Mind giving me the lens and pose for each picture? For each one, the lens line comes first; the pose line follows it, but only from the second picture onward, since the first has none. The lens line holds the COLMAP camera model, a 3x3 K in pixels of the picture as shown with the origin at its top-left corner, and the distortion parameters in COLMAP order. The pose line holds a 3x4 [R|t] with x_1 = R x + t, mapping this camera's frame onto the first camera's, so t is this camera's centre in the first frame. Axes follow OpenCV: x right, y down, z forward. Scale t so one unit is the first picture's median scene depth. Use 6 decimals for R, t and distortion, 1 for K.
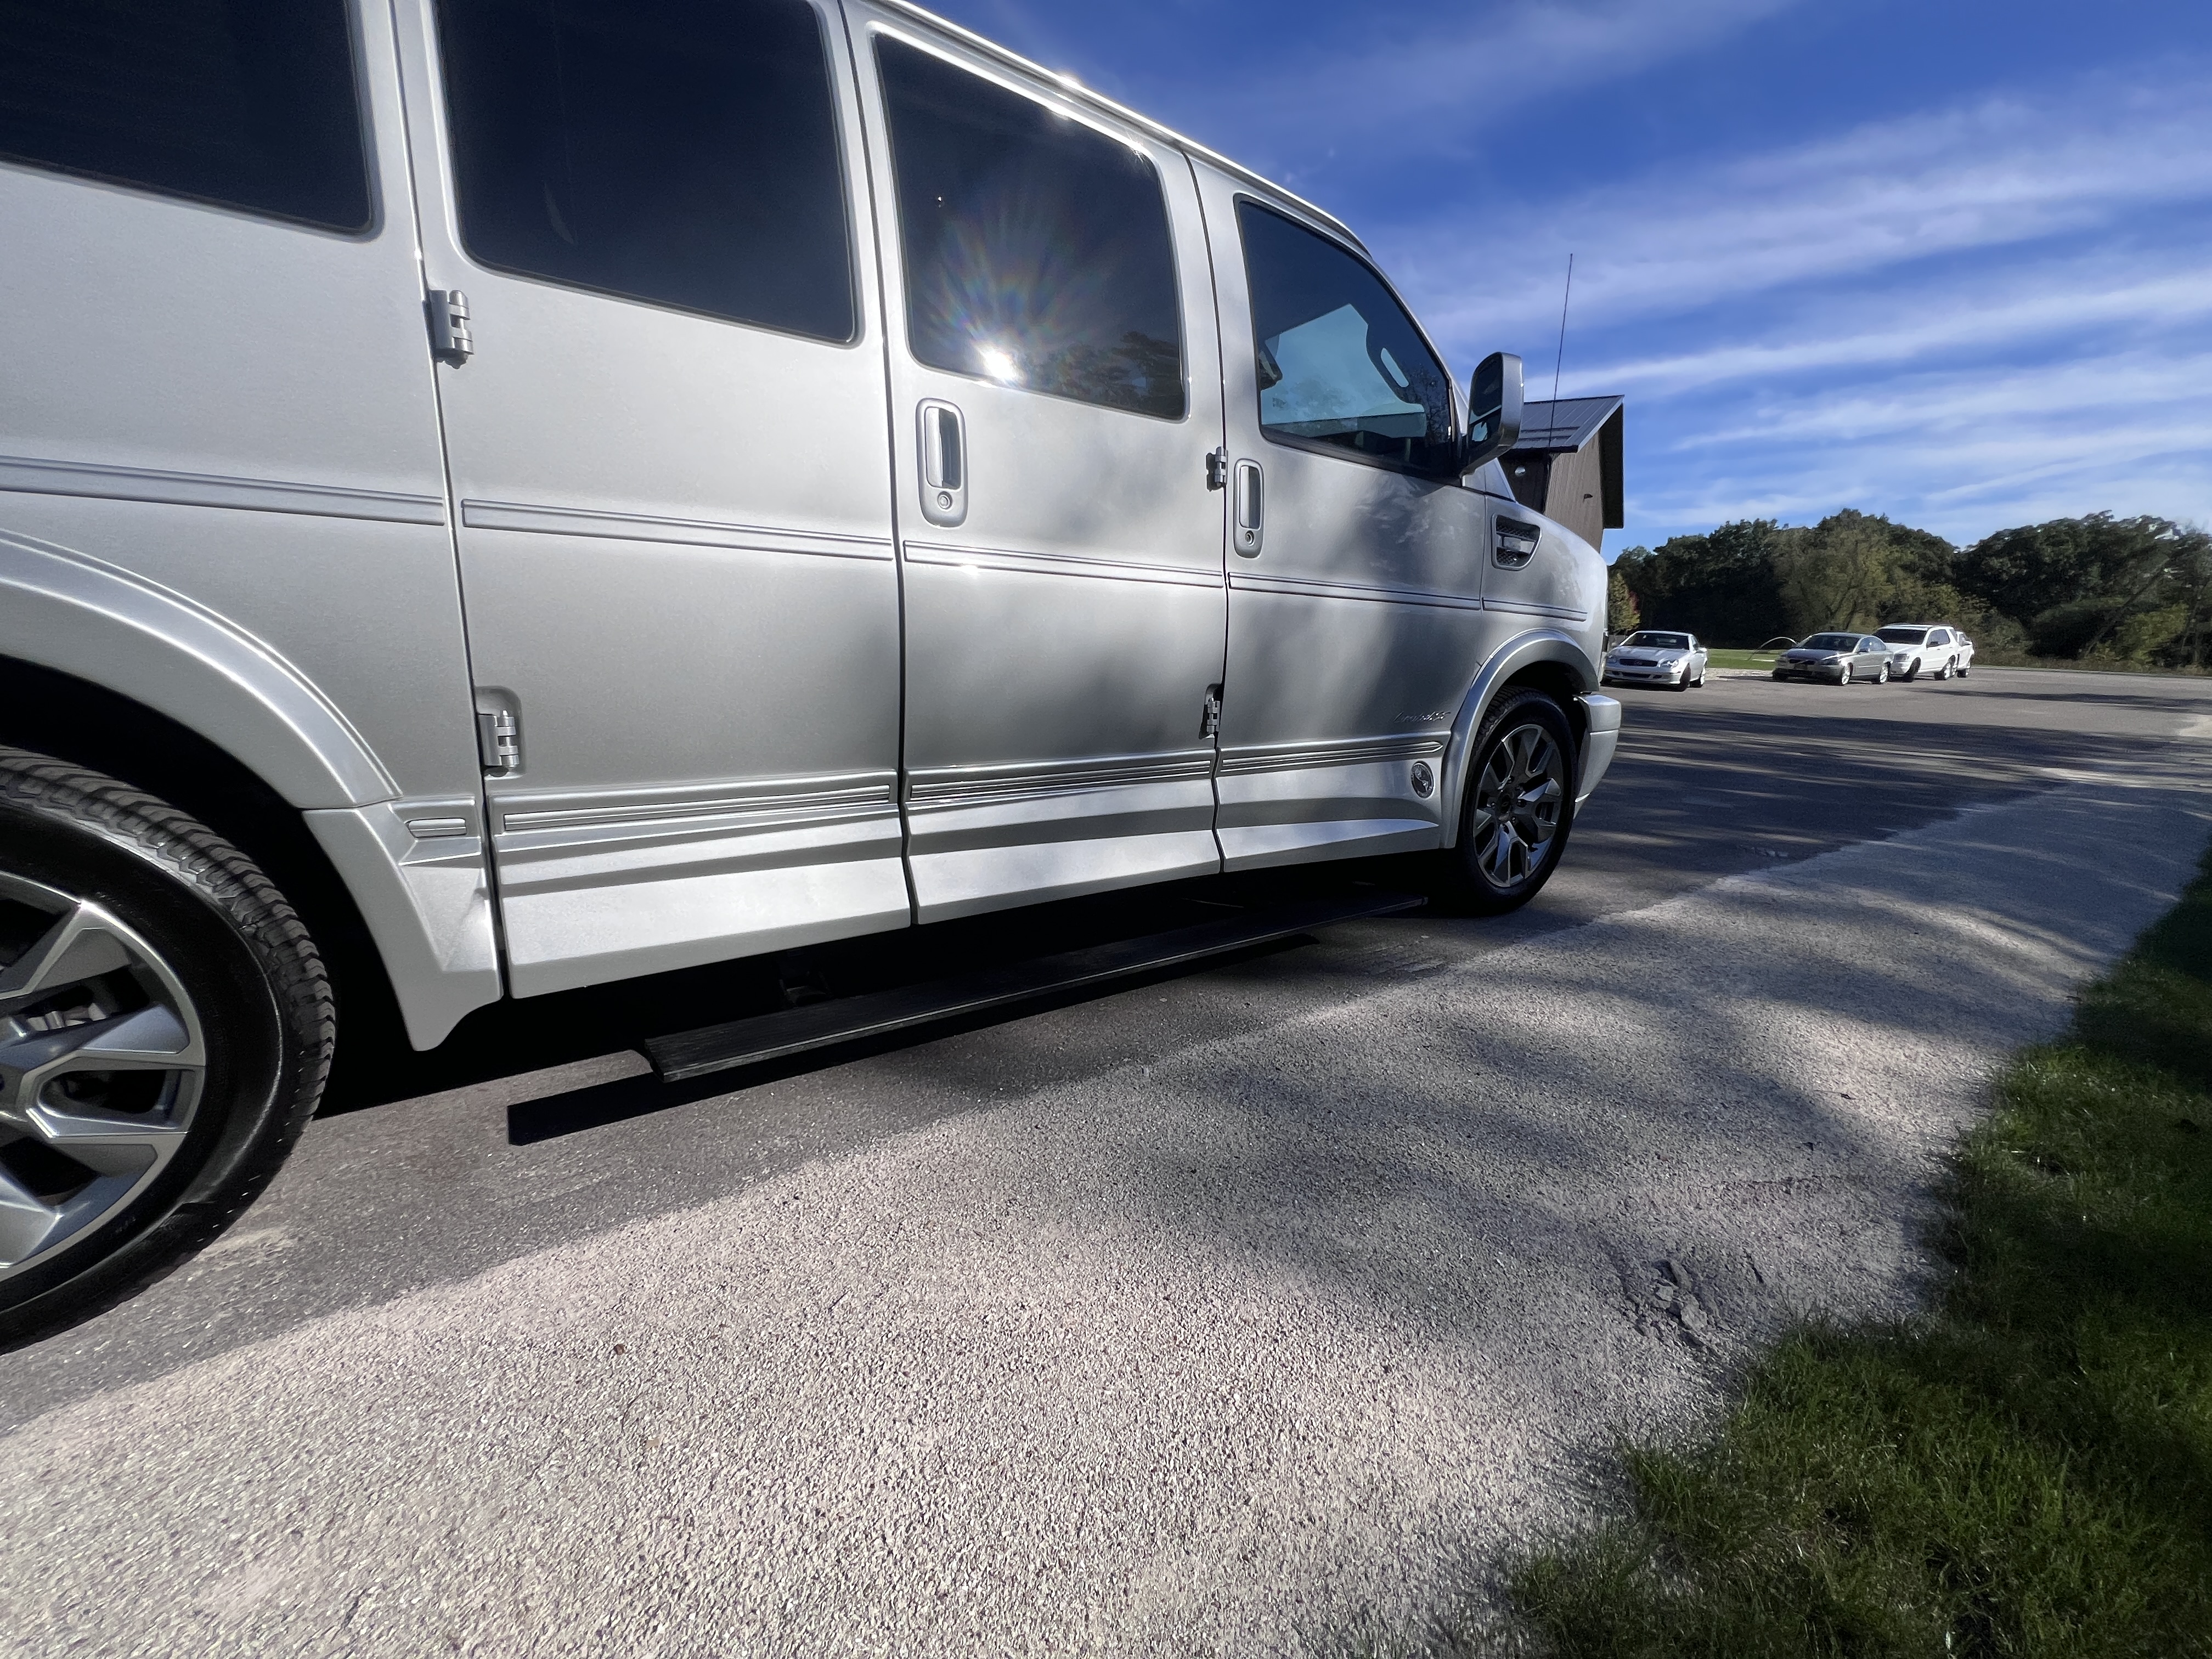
lens RADIAL K [[890.9, 0, 1106.0], [0, 890.9, 829.5], [0, 0, 1]] dist [-0.000678, 0.000444]
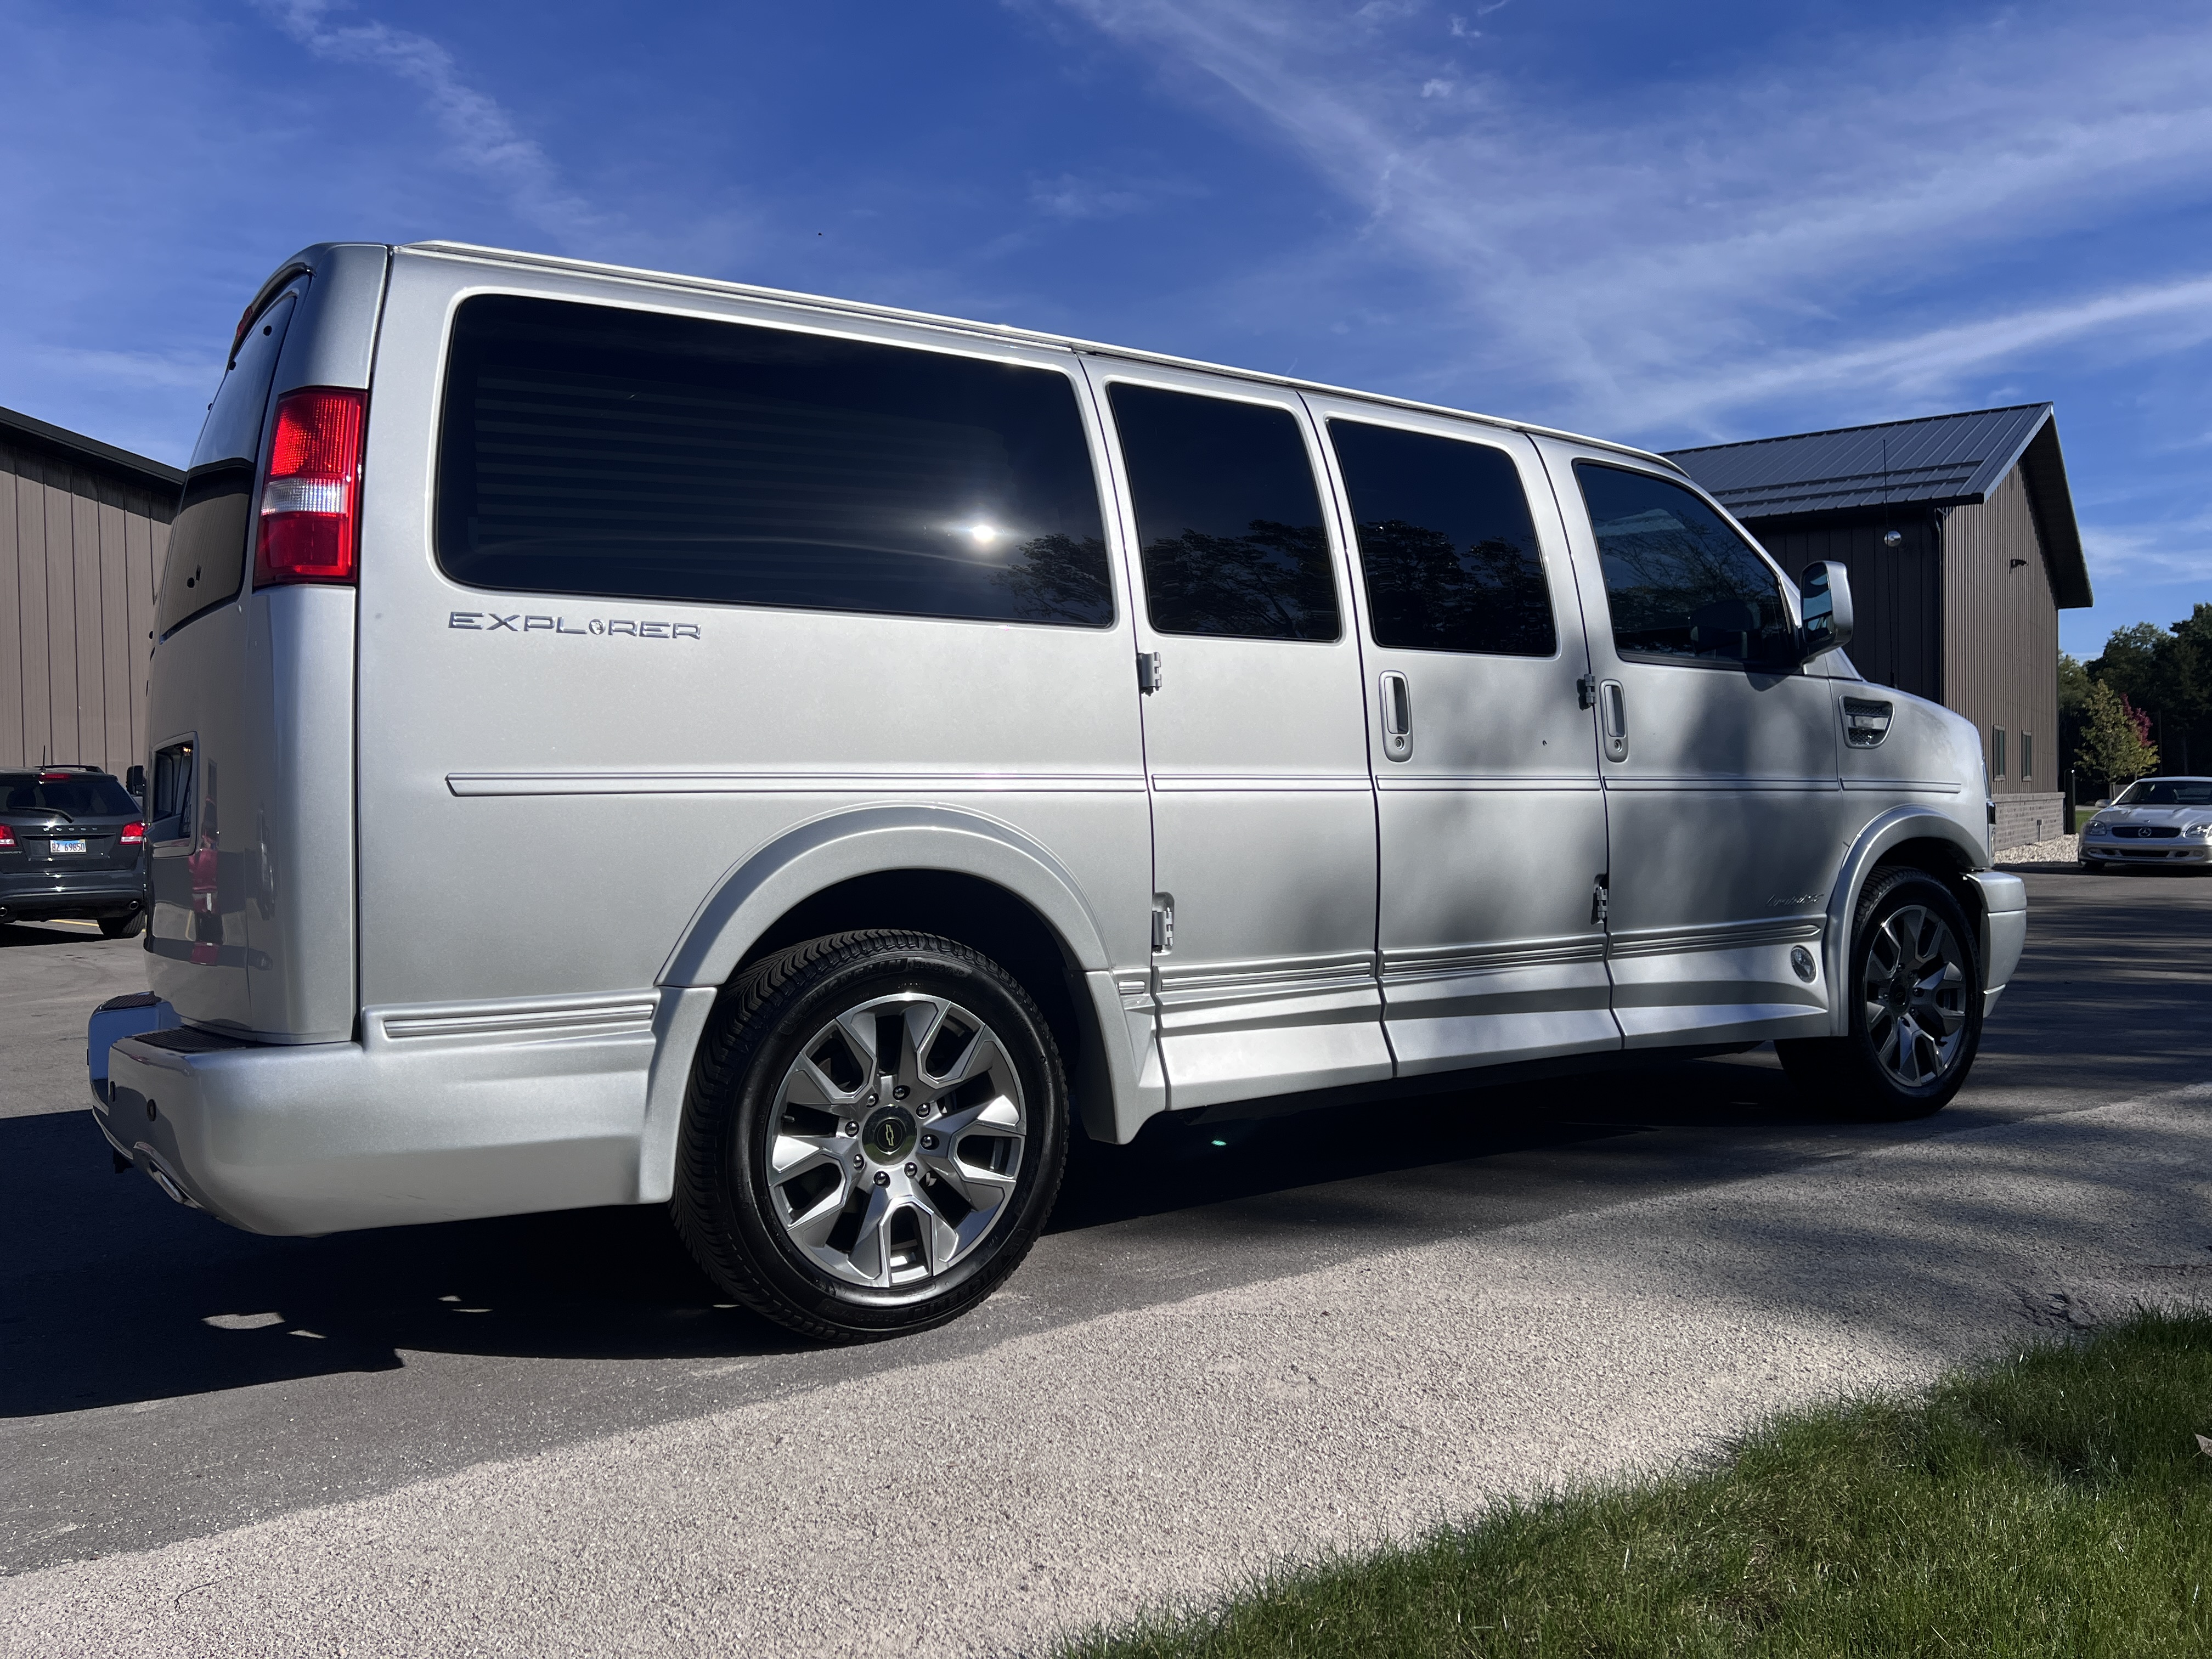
lens RADIAL K [[1666.1, 0, 1106.0], [0, 1666.1, 829.5], [0, 0, 1]] dist [0.087043, -0.128956]
pose [[0.997849, -0.054698, -0.036134, -0.336139], [0.045515, 0.974751, -0.218609, 0.171814], [0.047179, 0.216494, 0.975143, -0.877481]]
